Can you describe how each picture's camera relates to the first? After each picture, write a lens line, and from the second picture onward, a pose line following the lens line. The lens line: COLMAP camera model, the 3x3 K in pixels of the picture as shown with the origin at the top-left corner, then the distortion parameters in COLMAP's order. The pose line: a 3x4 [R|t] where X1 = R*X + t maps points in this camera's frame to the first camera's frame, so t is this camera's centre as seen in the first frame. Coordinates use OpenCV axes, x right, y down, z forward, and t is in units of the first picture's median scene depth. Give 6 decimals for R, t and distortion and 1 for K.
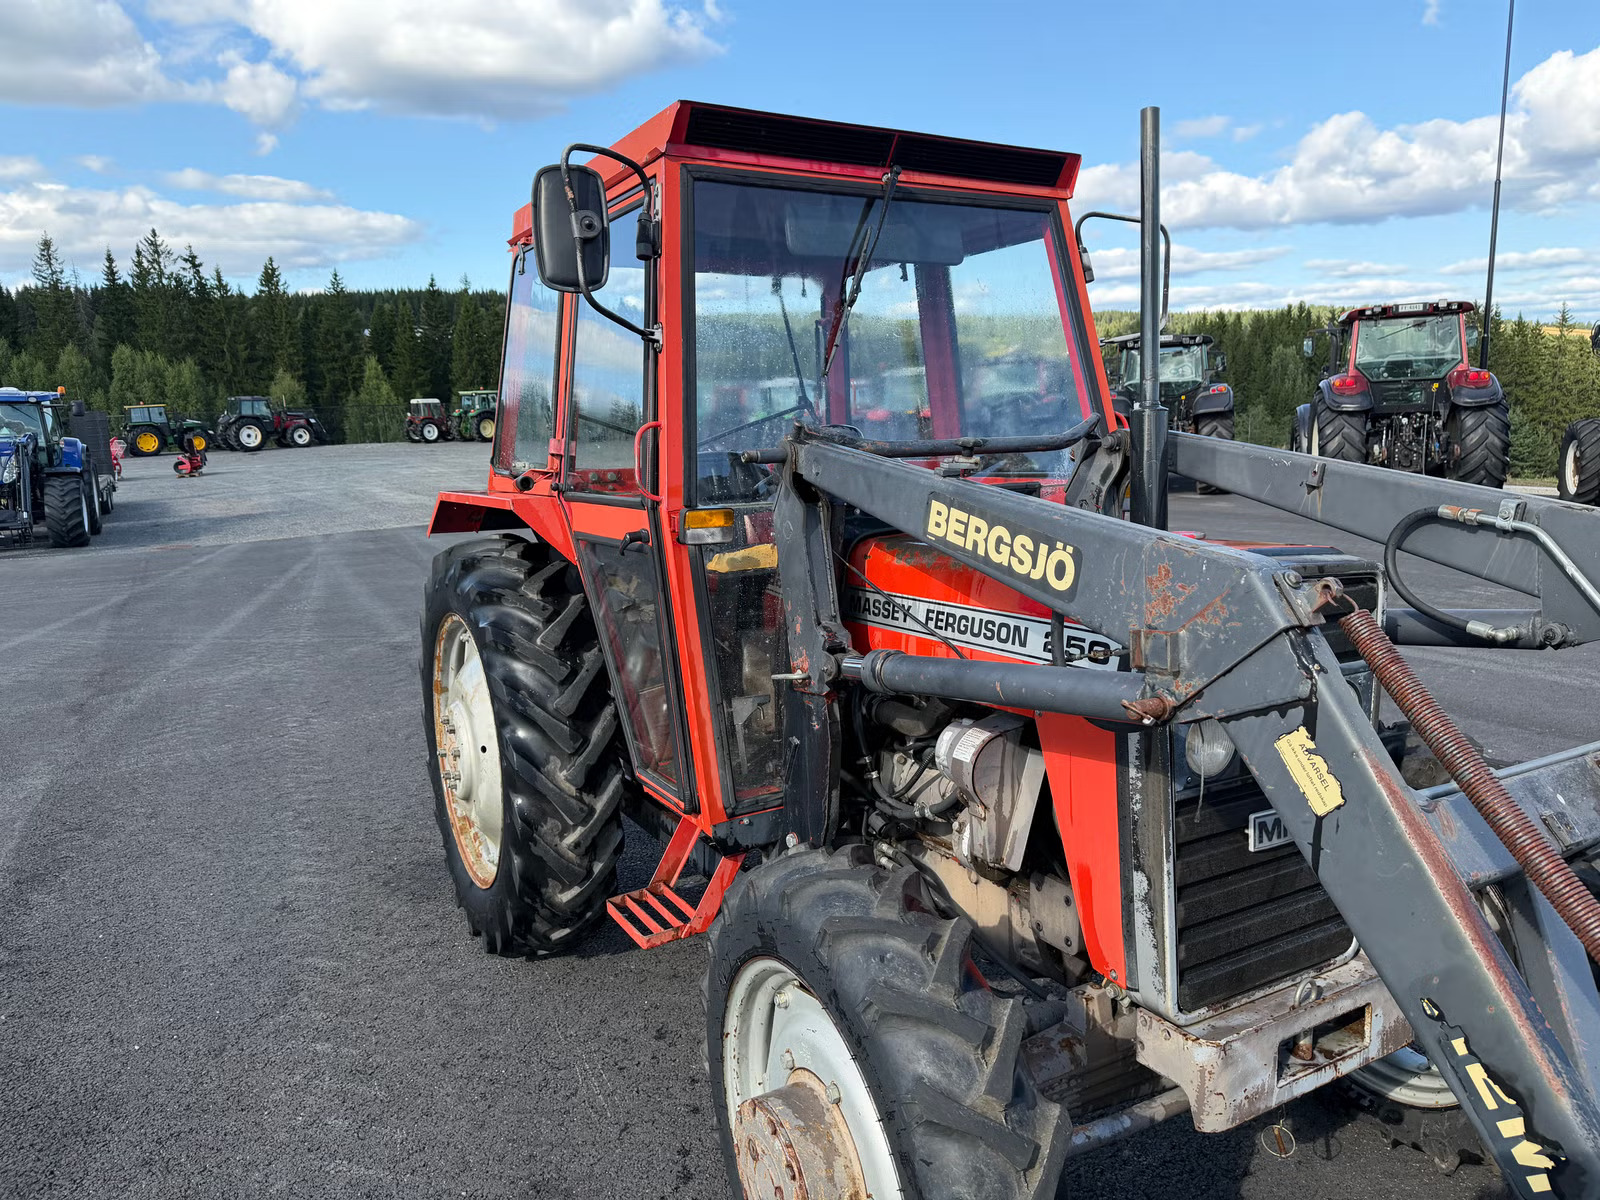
lens RADIAL K [[1129.3, 0, 802.3], [0, 1129.3, 595.7], [0, 0, 1]] dist [0.044697, -0.051871]
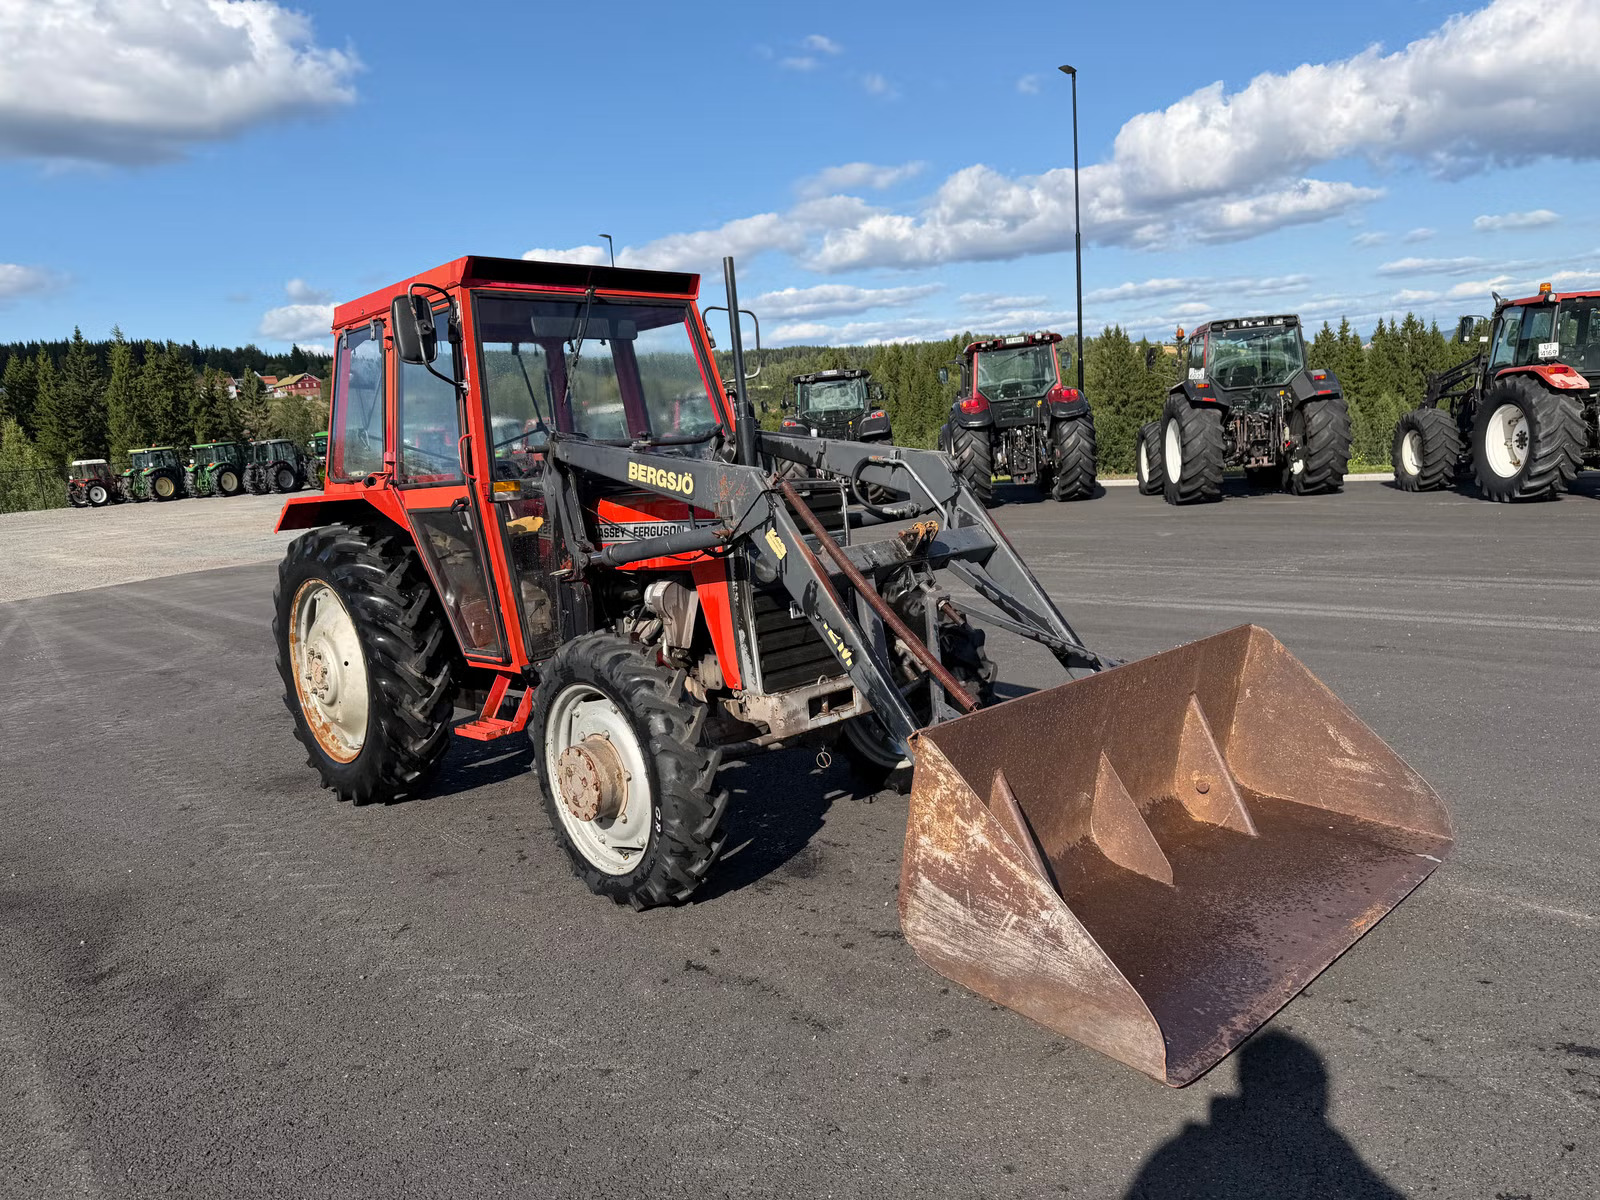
lens RADIAL K [[1129.3, 0, 790.1], [0, 1129.3, 597.1], [0, 0, 1]] dist [0.044697, -0.051871]
pose [[0.968445, -0.081279, 0.235602, -0.070538], [0.088295, 0.995906, -0.019367, 0.149179], [-0.233063, 0.039558, 0.971657, -0.701645]]
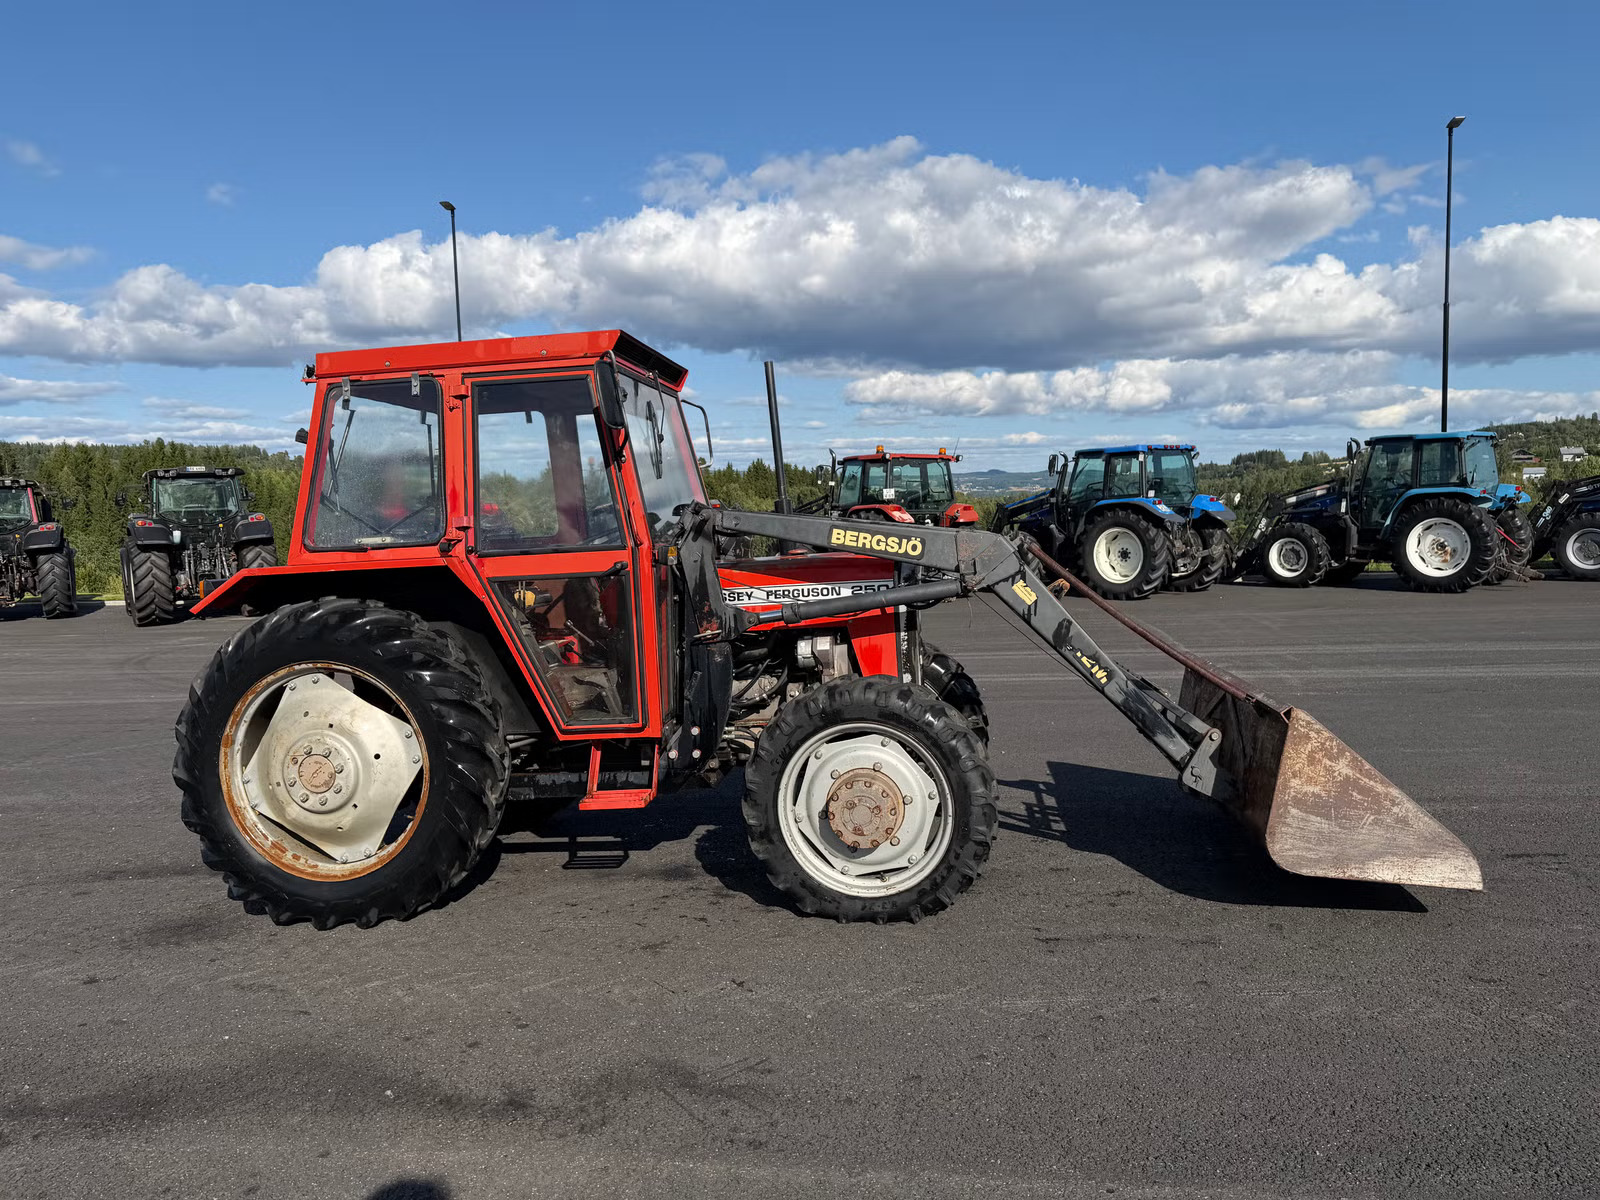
lens RADIAL K [[1129.3, 0, 786.5], [0, 1129.3, 571.4], [0, 0, 1]] dist [0.044697, -0.051871]
pose [[0.613233, -0.036432, 0.789062, -1.176926], [0.146611, 0.986828, -0.068377, 0.097498], [-0.776177, 0.157616, 0.610497, -0.224438]]
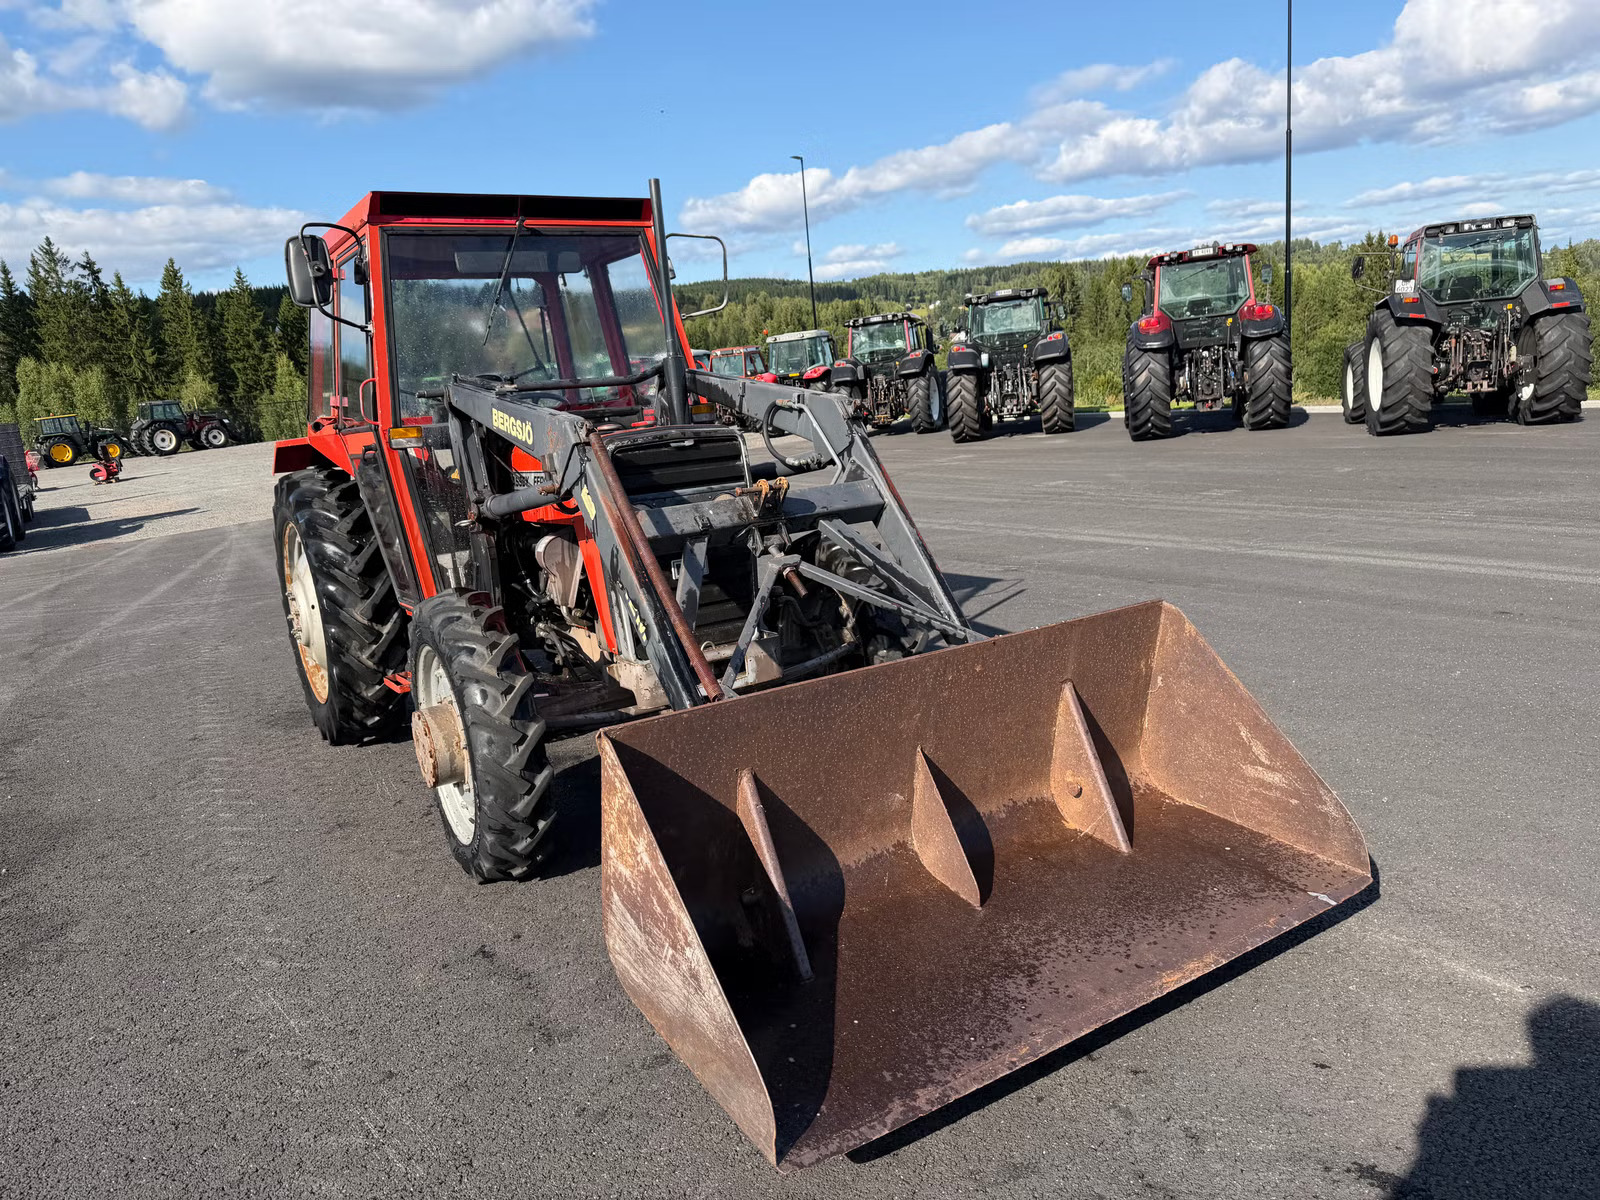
lens RADIAL K [[1129.3, 0, 790.0], [0, 1129.3, 599.6], [0, 0, 1]] dist [0.044697, -0.051871]
pose [[0.996785, -0.070140, 0.038717, 0.343454], [0.068963, 0.997139, 0.030952, 0.141599], [-0.040777, -0.028182, 0.998771, -0.637431]]
